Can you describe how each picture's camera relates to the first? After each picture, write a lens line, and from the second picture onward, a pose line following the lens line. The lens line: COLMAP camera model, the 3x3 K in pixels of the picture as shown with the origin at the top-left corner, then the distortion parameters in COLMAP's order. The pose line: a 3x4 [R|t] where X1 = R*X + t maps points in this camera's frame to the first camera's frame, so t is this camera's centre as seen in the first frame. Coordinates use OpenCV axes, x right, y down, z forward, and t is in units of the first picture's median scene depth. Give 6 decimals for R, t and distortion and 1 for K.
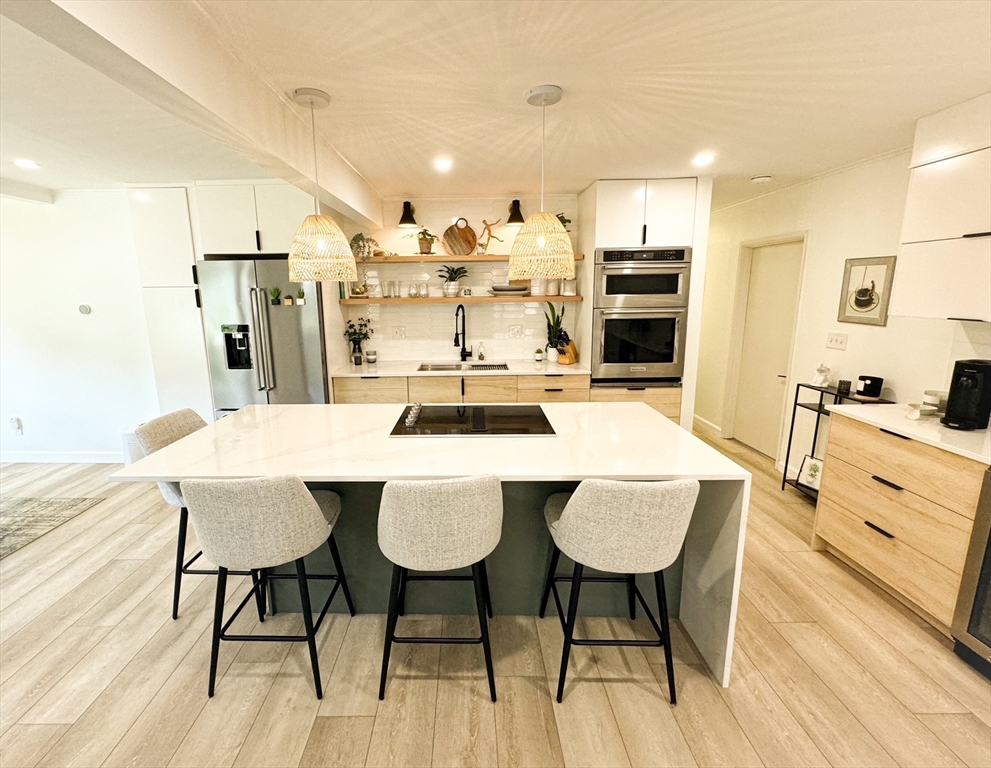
lens RADIAL K [[430.0, 0, 456.4], [0, 430.0, 373.6], [0, 0, 1]] dist [0.001772, 0.000006]
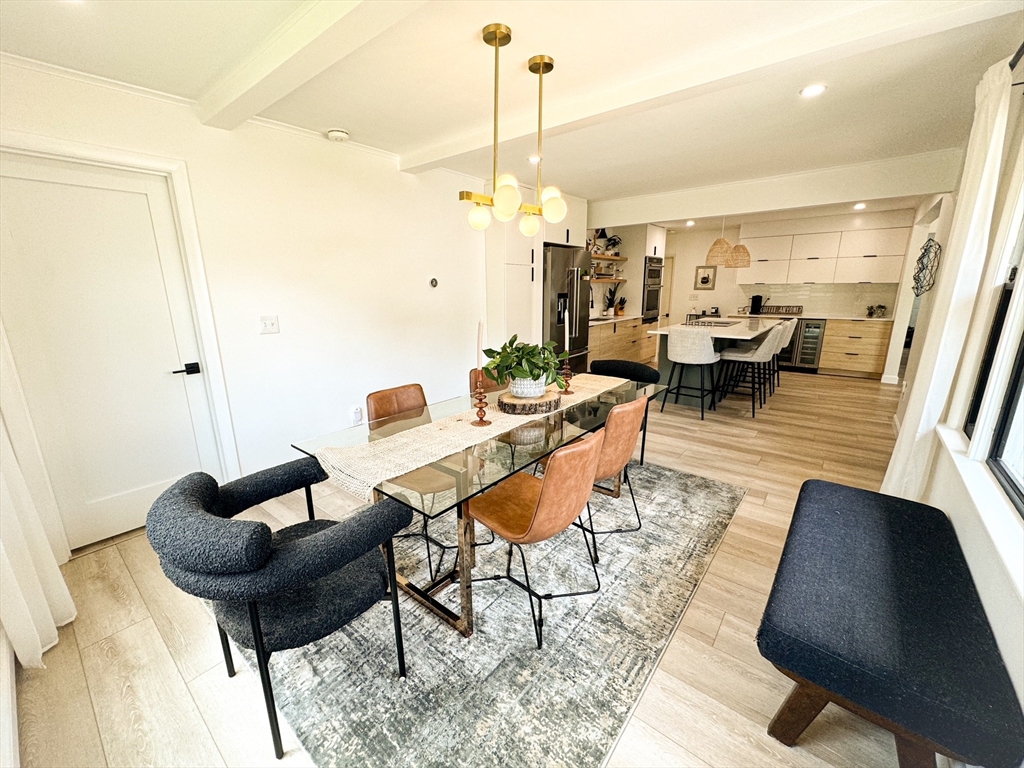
lens RADIAL K [[409.8, 0, 511.4], [0, 409.8, 386.4], [0, 0, 1]] dist [-0.004132, -0.000272]
pose [[0.620202, -0.178851, 0.763781, -2.007489], [0.156055, 0.982331, 0.103308, 0.030937], [-0.768763, 0.055120, 0.637154, 0.307469]]
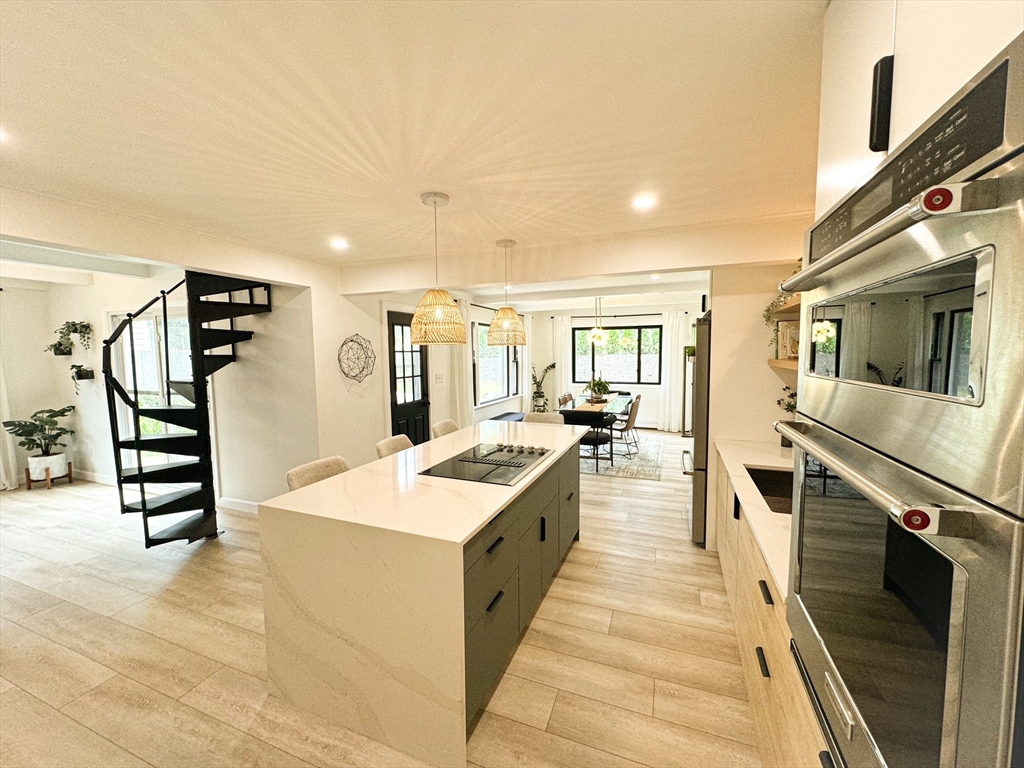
lens RADIAL K [[409.8, 0, 512.8], [0, 409.8, 383.7], [0, 0, 1]] dist [-0.004132, -0.000272]
pose [[-0.352730, 0.087185, -0.931655, 0.809831], [-0.174539, 0.972046, 0.157046, -0.214475], [0.919303, 0.218005, -0.327652, 1.070308]]
